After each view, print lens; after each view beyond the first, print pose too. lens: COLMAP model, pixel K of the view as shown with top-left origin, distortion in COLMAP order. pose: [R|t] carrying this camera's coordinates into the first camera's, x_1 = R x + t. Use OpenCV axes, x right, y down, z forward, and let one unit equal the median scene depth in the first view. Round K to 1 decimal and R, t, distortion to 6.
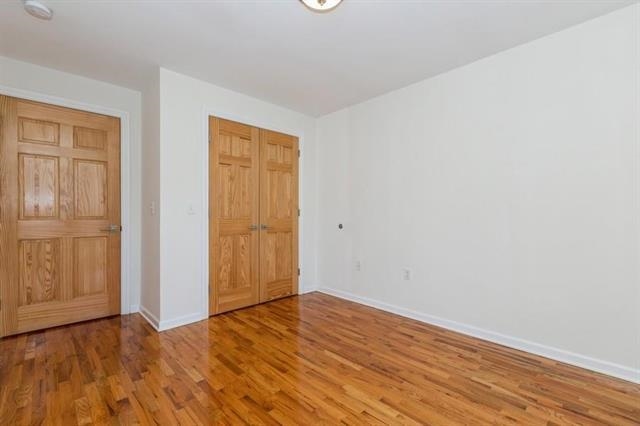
lens RADIAL K [[286.5, 0, 316.2], [0, 286.5, 213.1], [0, 0, 1]] dist [0.004200, 0.000057]
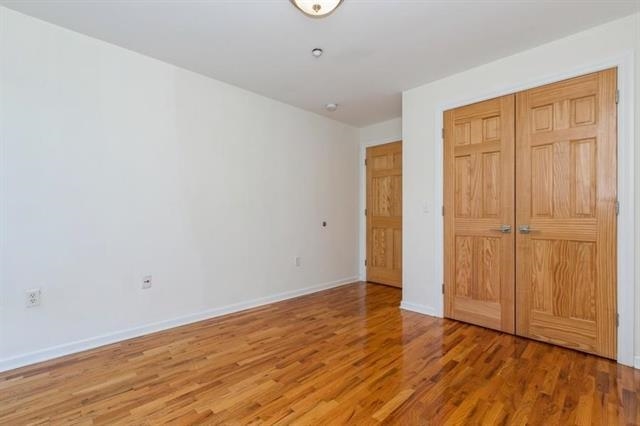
lens RADIAL K [[286.5, 0, 316.2], [0, 286.5, 213.1], [0, 0, 1]] dist [0.004200, 0.000057]
pose [[-0.001161, -0.005476, -0.999984, 0.631407], [0.006918, 0.999961, -0.005484, 0.009130], [0.999975, -0.006924, -0.001123, 0.592142]]
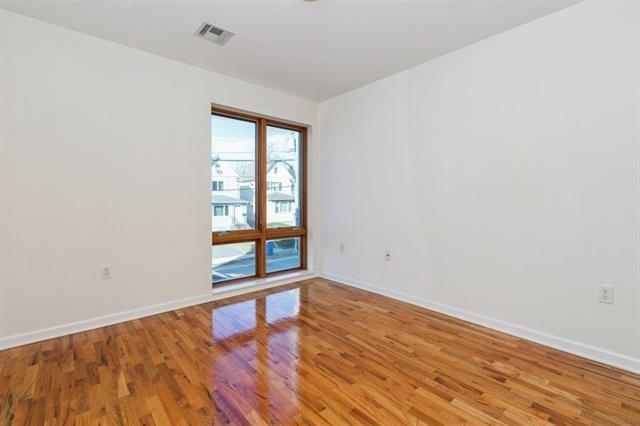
lens RADIAL K [[286.9, 0, 317.9], [0, 286.9, 201.1], [0, 0, 1]] dist [0.000686, 0.000020]
pose [[-0.998818, -0.000987, 0.048607, -0.035232], [-0.001365, 0.999969, -0.007741, 0.010488], [-0.048597, -0.007798, -0.998788, 1.198834]]
